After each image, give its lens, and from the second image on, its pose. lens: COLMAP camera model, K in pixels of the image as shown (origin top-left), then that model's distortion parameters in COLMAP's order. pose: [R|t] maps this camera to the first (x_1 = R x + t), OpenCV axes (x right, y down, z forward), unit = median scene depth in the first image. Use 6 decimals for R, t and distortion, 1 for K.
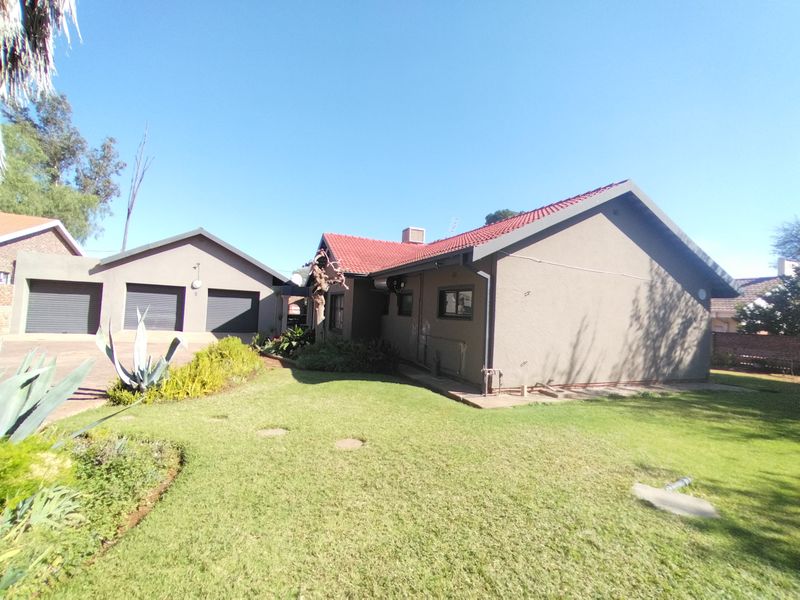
lens RADIAL K [[367.4, 0, 397.8], [0, 367.4, 297.7], [0, 0, 1]] dist [-0.056459, 0.050284]
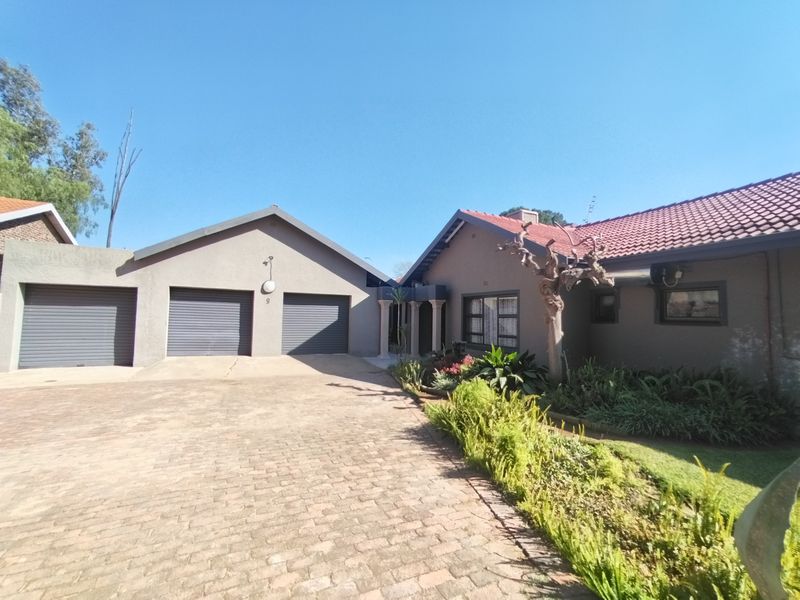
lens RADIAL K [[367.4, 0, 397.8], [0, 367.4, 297.7], [0, 0, 1]] dist [-0.056459, 0.050284]
pose [[0.997987, -0.026384, 0.057673, -0.350458], [0.027153, 0.999552, -0.012592, -0.000965], [-0.057315, 0.014133, 0.998256, 0.290165]]
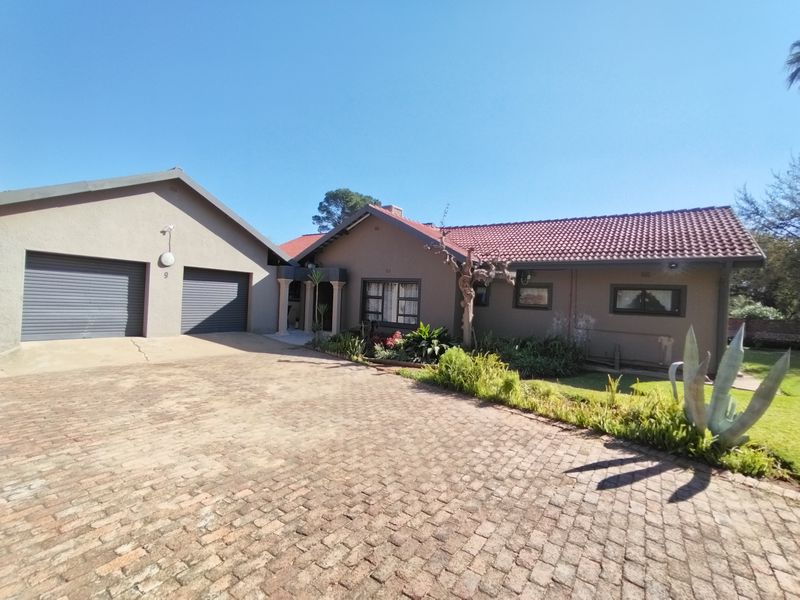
lens RADIAL K [[367.4, 0, 397.8], [0, 367.4, 297.7], [0, 0, 1]] dist [-0.056459, 0.050284]
pose [[0.837816, -0.007074, 0.545907, -0.565304], [-0.028285, 0.998011, 0.056343, -0.017889], [-0.545220, -0.062646, 0.835949, 0.265192]]
